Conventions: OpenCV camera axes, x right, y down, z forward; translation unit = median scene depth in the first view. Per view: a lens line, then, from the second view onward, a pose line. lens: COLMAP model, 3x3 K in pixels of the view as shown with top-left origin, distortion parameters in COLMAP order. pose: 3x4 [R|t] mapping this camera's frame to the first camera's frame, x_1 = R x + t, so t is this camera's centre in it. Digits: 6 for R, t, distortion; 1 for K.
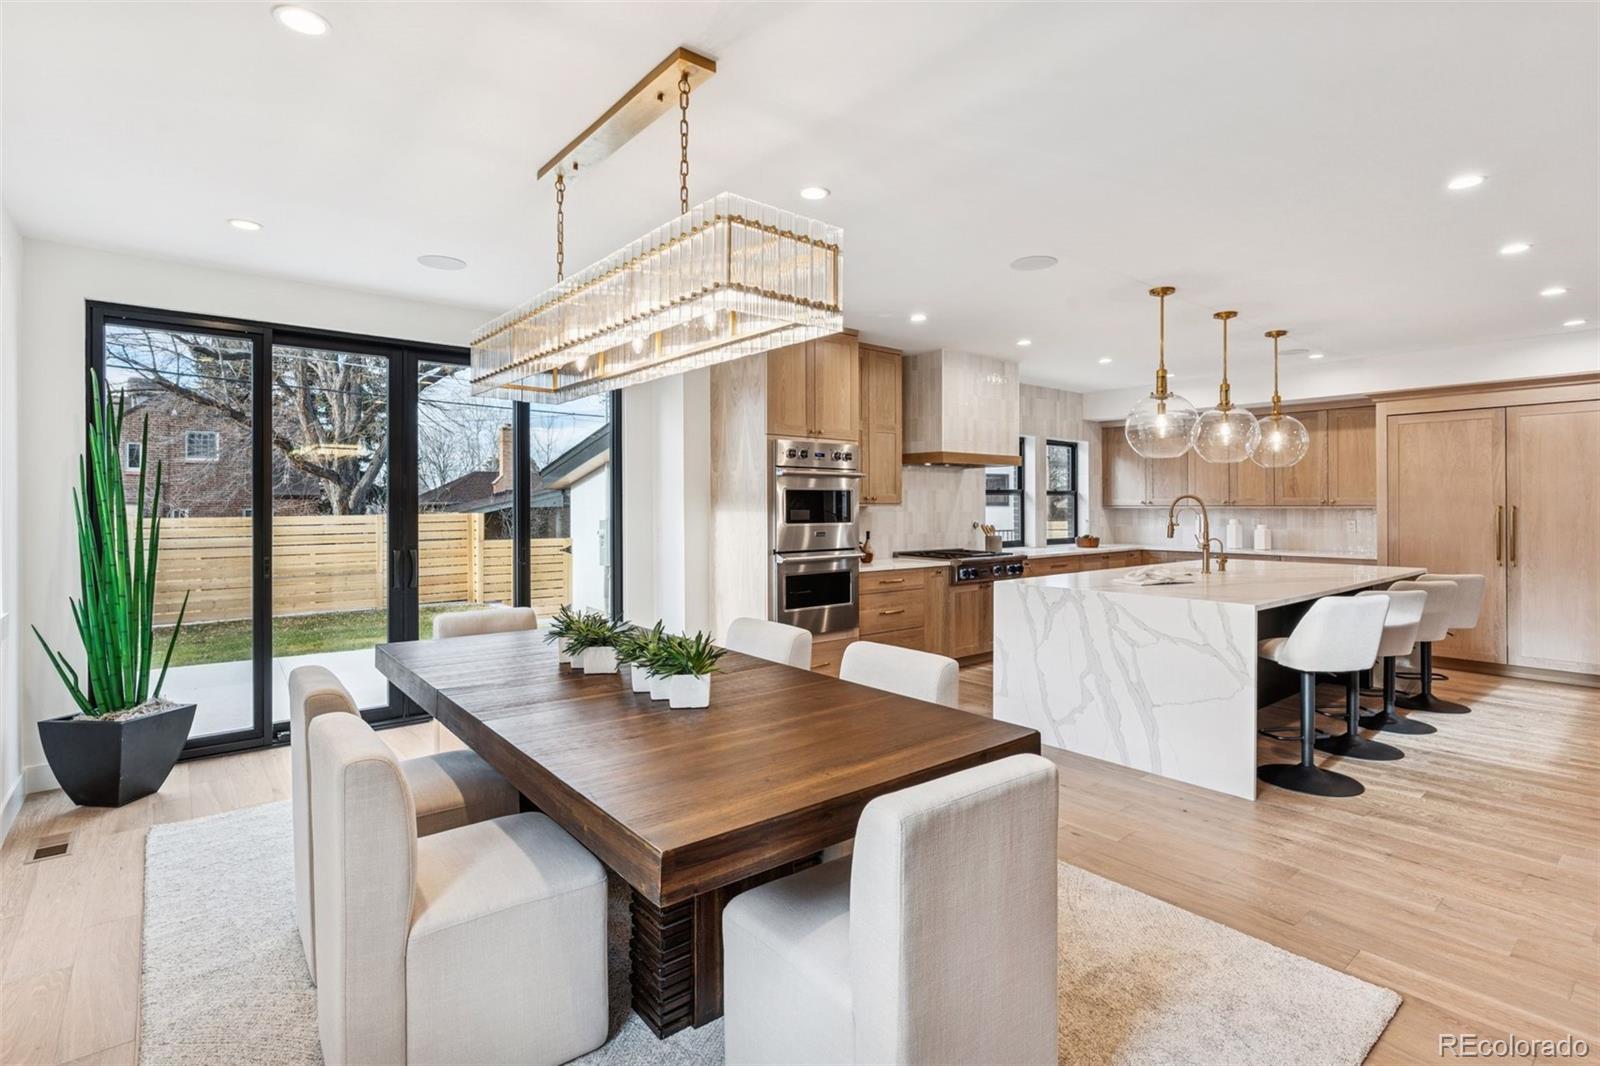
lens RADIAL K [[767.6, 0, 803.7], [0, 767.6, 527.7], [0, 0, 1]] dist [0.025879, 0.000807]
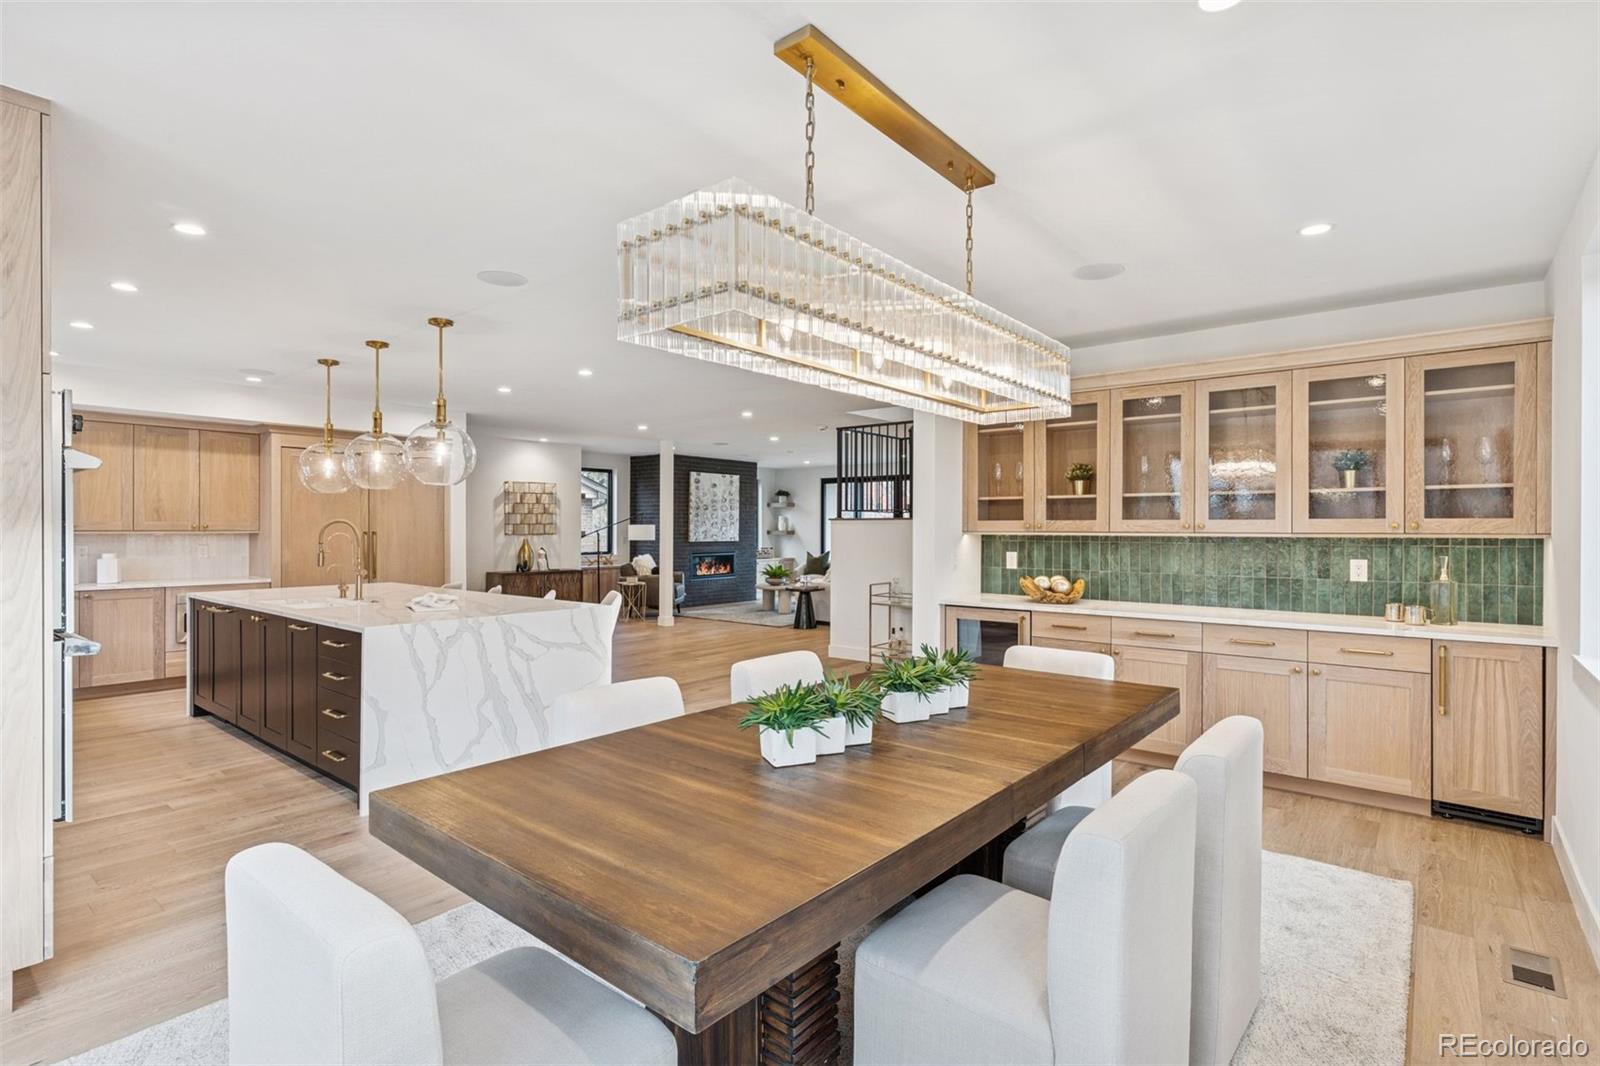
lens RADIAL K [[800.8, 0, 801.4], [0, 800.8, 529.0], [0, 0, 1]] dist [-0.002154, -0.000374]
pose [[-0.192927, 0.003614, 0.981206, -0.686723], [0.024113, 0.999709, 0.001059, -0.021895], [-0.980917, 0.023864, -0.192958, 0.759770]]
